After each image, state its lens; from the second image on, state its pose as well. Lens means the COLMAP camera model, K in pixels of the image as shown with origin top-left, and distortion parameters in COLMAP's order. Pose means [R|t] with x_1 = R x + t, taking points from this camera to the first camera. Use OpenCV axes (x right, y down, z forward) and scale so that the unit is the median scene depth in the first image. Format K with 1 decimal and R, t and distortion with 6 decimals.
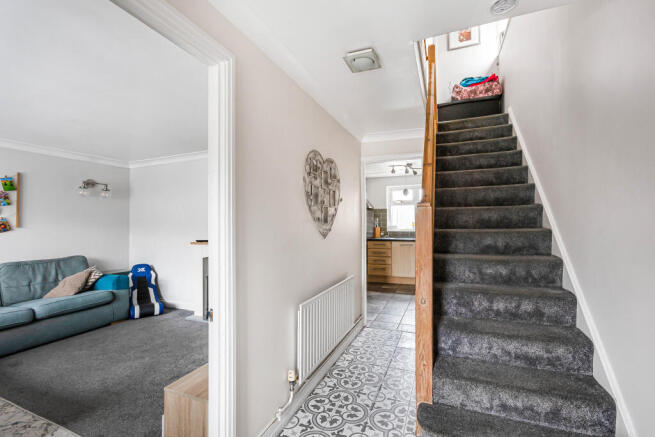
lens RADIAL K [[288.3, 0, 326.4], [0, 288.3, 221.4], [0, 0, 1]] dist [0.002905, 0.000635]
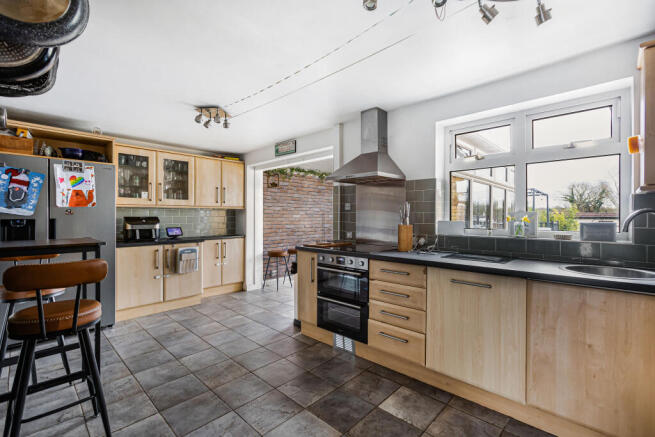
lens RADIAL K [[288.3, 0, 328.3], [0, 288.3, 218.3], [0, 0, 1]] dist [0.002905, 0.000635]
pose [[0.928911, 0.001772, -0.370298, 0.246218], [0.000708, 0.999978, 0.006562, 0.009916], [0.370301, -0.006358, 0.928890, 0.648020]]
